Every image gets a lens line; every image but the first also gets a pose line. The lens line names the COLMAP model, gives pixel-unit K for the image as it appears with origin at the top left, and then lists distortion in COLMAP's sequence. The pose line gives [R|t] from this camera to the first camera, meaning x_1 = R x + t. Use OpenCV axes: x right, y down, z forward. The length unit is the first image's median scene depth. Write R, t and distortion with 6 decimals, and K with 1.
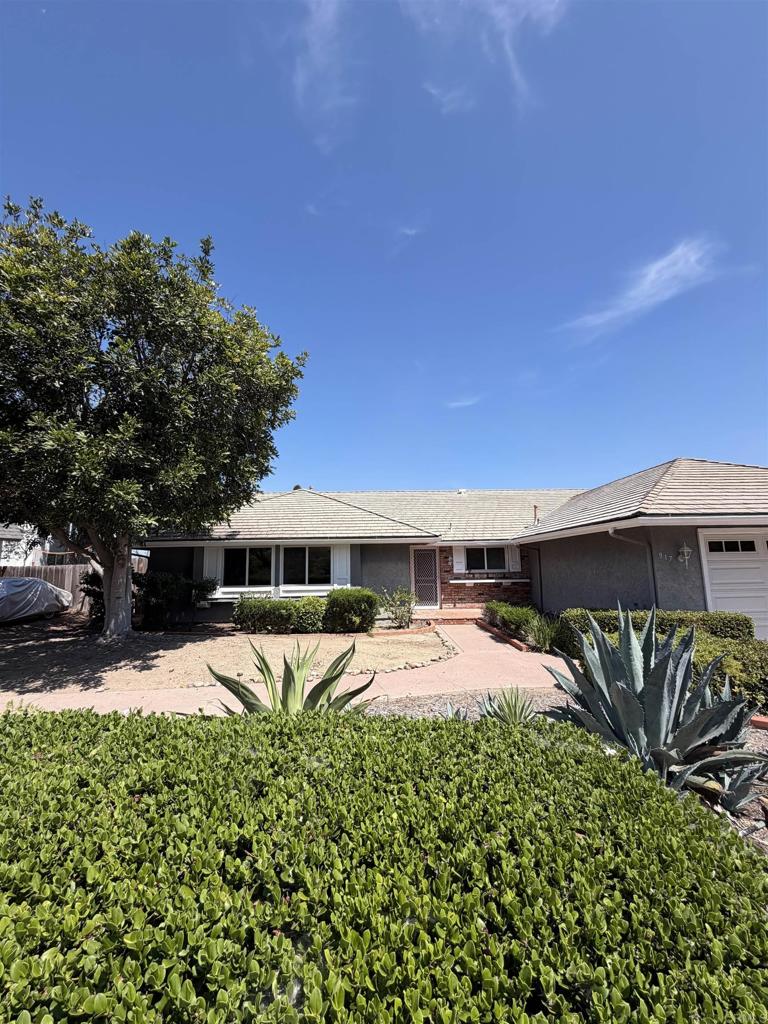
lens RADIAL K [[418.6, 0, 384.0], [0, 418.6, 512.0], [0, 0, 1]] dist [0.017759, 0.000127]
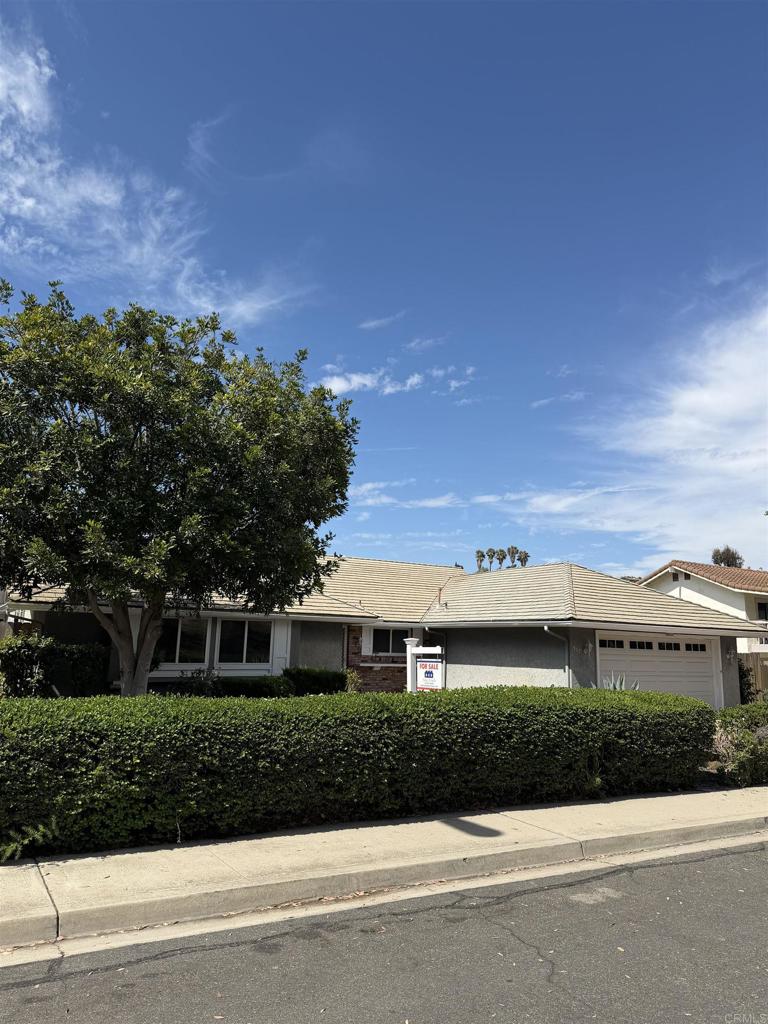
lens RADIAL K [[716.5, 0, 384.0], [0, 716.5, 512.0], [0, 0, 1]] dist [0.074396, -0.128814]
pose [[0.865382, 0.131017, 0.483682, -0.726803], [-0.104926, 0.991195, -0.080761, -0.055364], [-0.490004, 0.019138, 0.871510, -0.505171]]
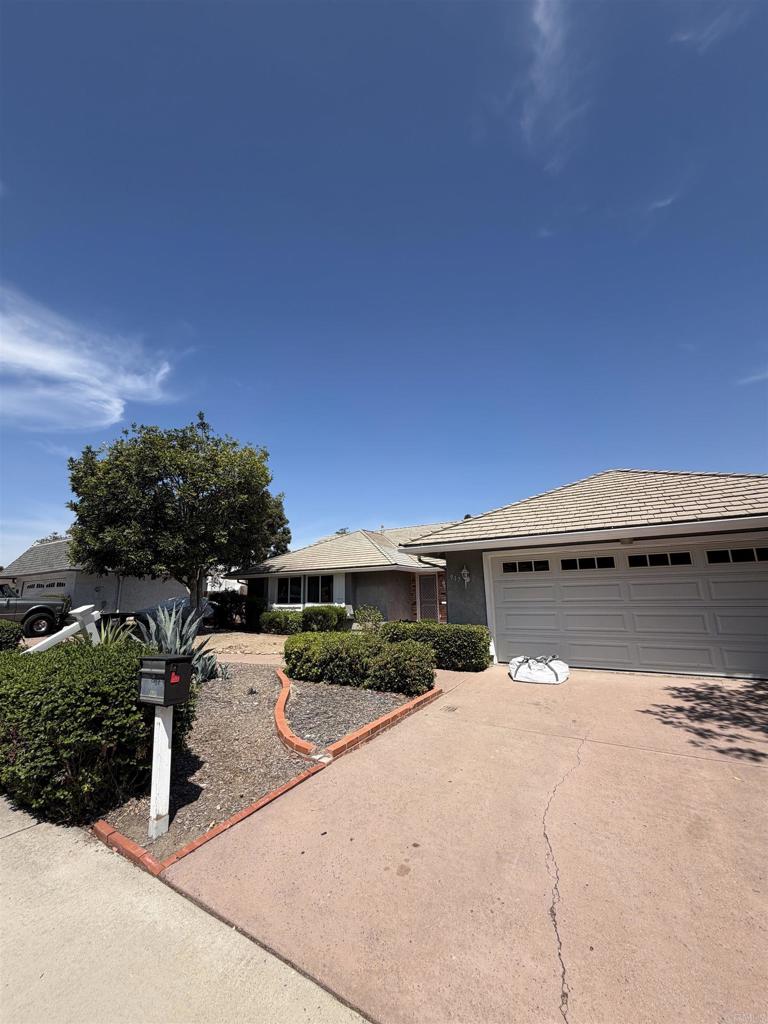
lens RADIAL K [[410.0, 0, 384.0], [0, 410.0, 512.0], [0, 0, 1]] dist [0.000490, 0.000206]
pose [[0.841451, -0.111142, -0.528779, 0.756403], [0.079426, 0.993428, -0.082414, 0.000551], [0.534463, 0.027348, 0.844749, -0.049789]]
